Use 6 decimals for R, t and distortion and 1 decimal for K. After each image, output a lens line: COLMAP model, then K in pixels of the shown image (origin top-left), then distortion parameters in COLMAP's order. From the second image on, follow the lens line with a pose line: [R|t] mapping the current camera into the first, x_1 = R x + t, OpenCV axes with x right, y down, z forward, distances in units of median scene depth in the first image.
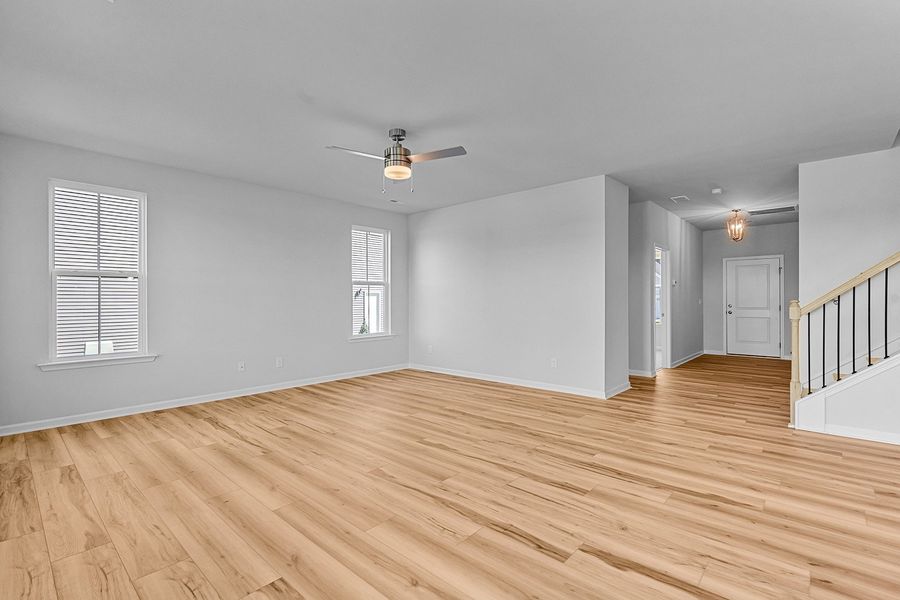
lens RADIAL K [[417.4, 0, 451.9], [0, 417.4, 302.0], [0, 0, 1]] dist [-0.007085, -0.000268]
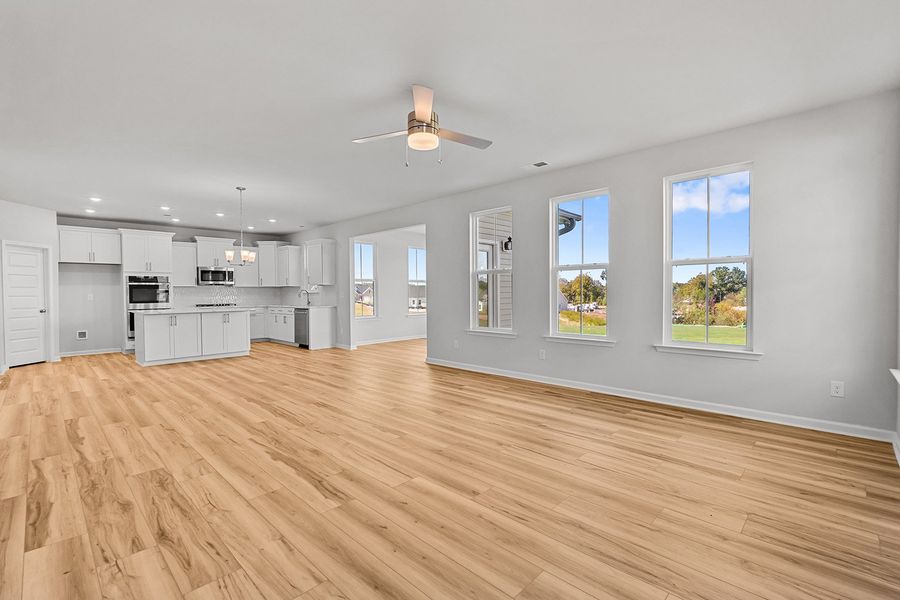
lens RADIAL K [[408.2, 0, 448.6], [0, 408.2, 290.7], [0, 0, 1]] dist [-0.005357, 0.000076]
pose [[-0.998972, 0.013433, 0.043304, -0.229694], [0.013412, 0.999910, -0.000777, -0.004277], [-0.043311, -0.000195, -0.999062, 1.957264]]
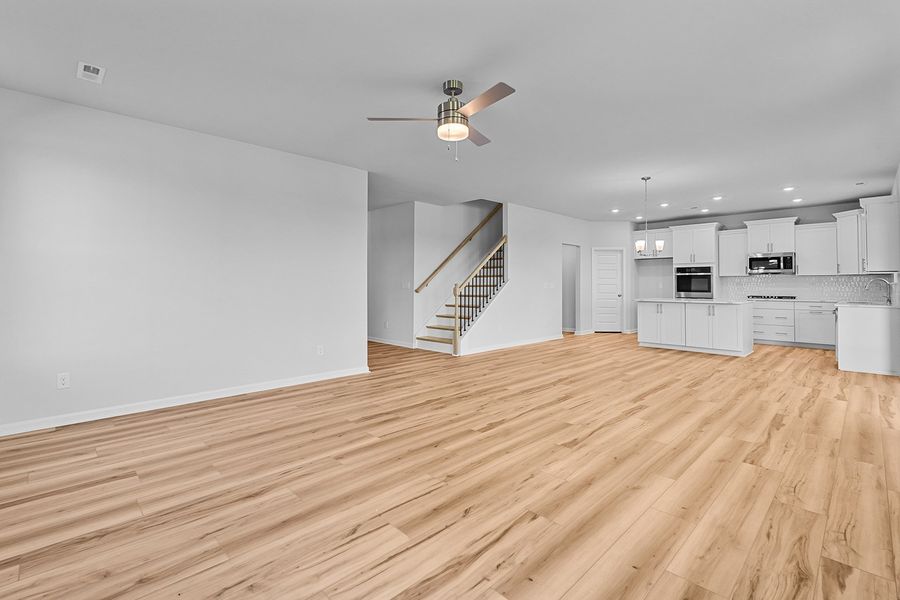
lens RADIAL K [[408.2, 0, 448.6], [0, 408.2, 290.7], [0, 0, 1]] dist [-0.005357, 0.000076]
pose [[0.061505, -0.011542, 0.998040, -1.008109], [0.001645, 0.999933, 0.011463, 0.001770], [-0.998105, 0.000936, 0.061519, 1.015879]]
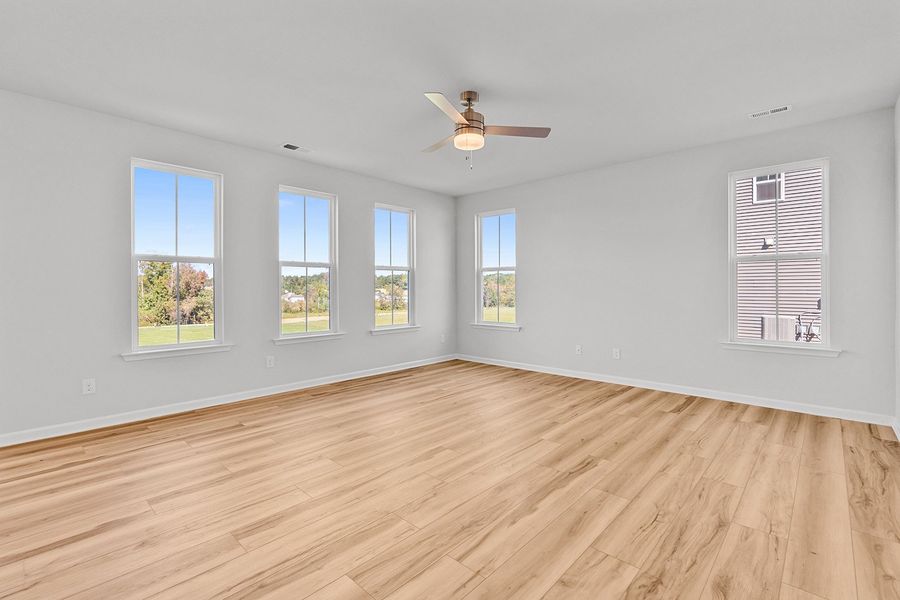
lens RADIAL K [[408.2, 0, 448.6], [0, 408.2, 290.7], [0, 0, 1]] dist [-0.005357, 0.000076]
pose [[-0.015484, 0.012801, -0.999798, 0.781212], [-0.000256, 0.999918, 0.012807, -0.009902], [0.999880, 0.000454, -0.015479, 1.026650]]
